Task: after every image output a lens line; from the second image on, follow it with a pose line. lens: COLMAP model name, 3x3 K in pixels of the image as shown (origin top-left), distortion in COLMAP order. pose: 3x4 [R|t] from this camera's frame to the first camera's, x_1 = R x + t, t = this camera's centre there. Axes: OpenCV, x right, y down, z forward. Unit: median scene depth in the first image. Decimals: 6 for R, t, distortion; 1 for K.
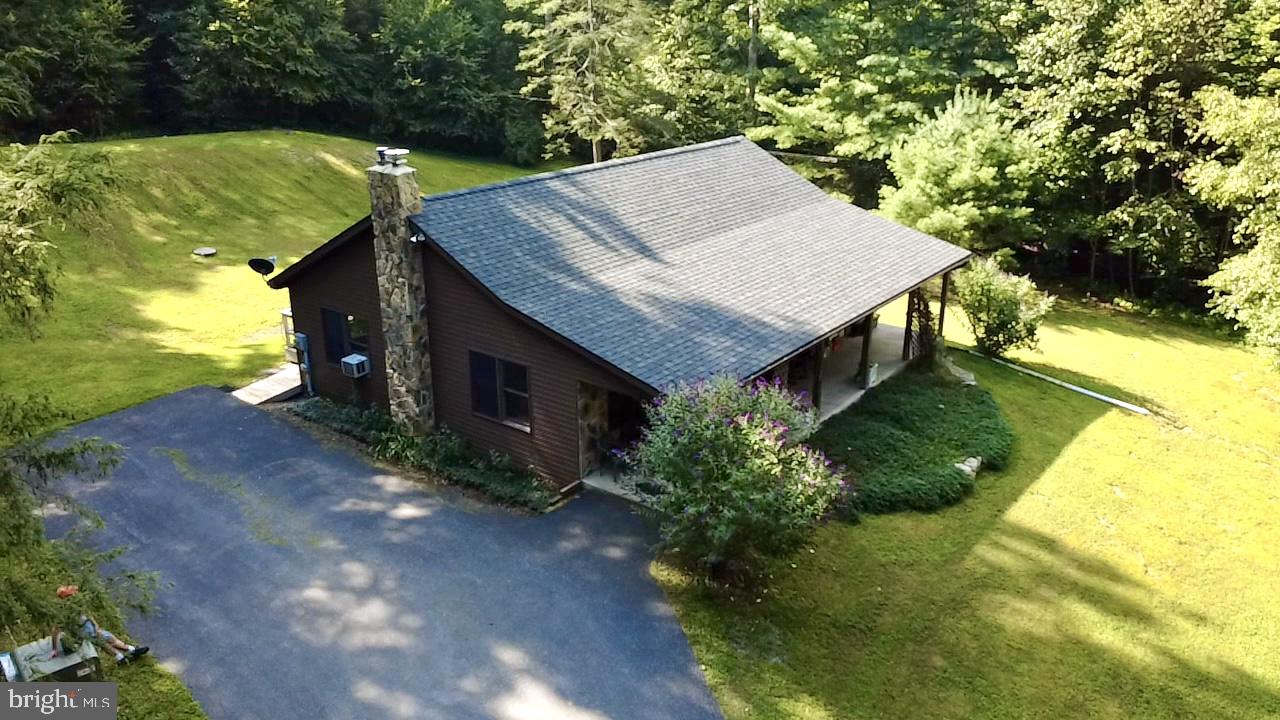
lens RADIAL K [[983.7, 0, 640.4], [0, 983.7, 359.9], [0, 0, 1]] dist [0.003911, -0.001231]
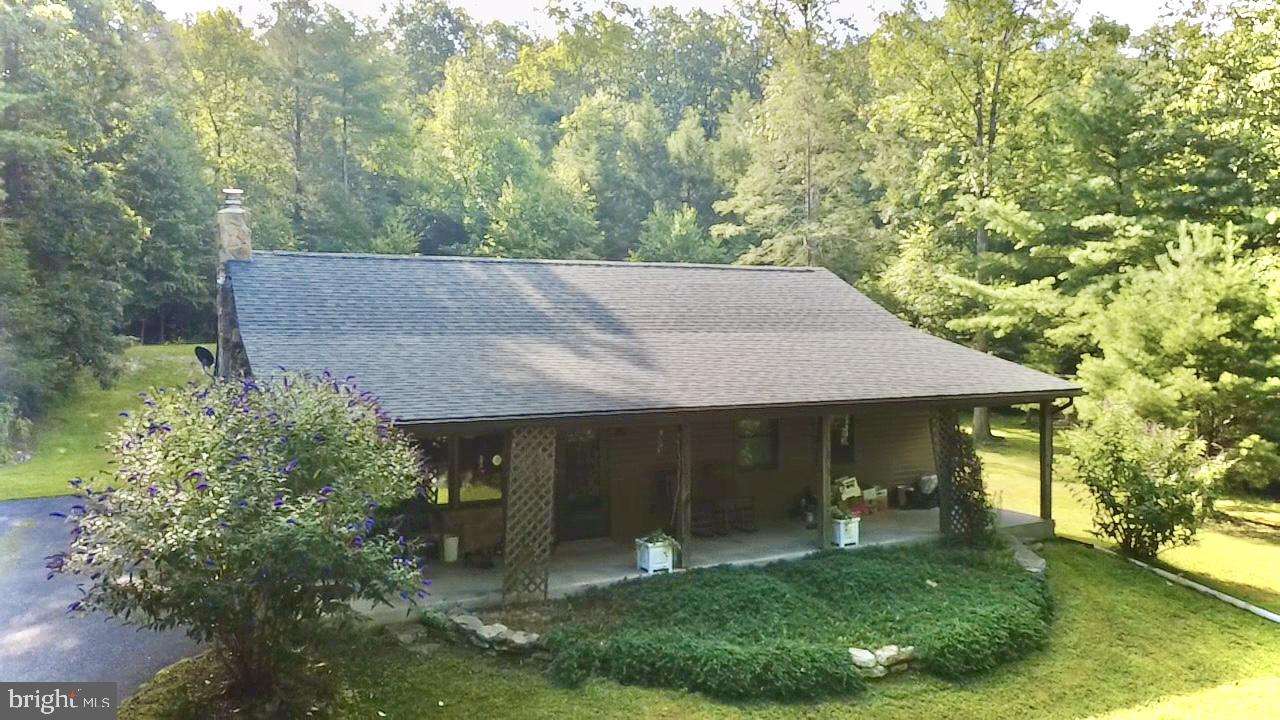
lens RADIAL K [[983.7, 0, 640.3], [0, 983.7, 358.8], [0, 0, 1]] dist [0.003911, -0.001231]
pose [[0.899169, 0.006247, -0.437558, 0.291920], [-0.145039, 0.947635, -0.284521, 0.081225], [0.412867, 0.319296, 0.852989, 0.264558]]
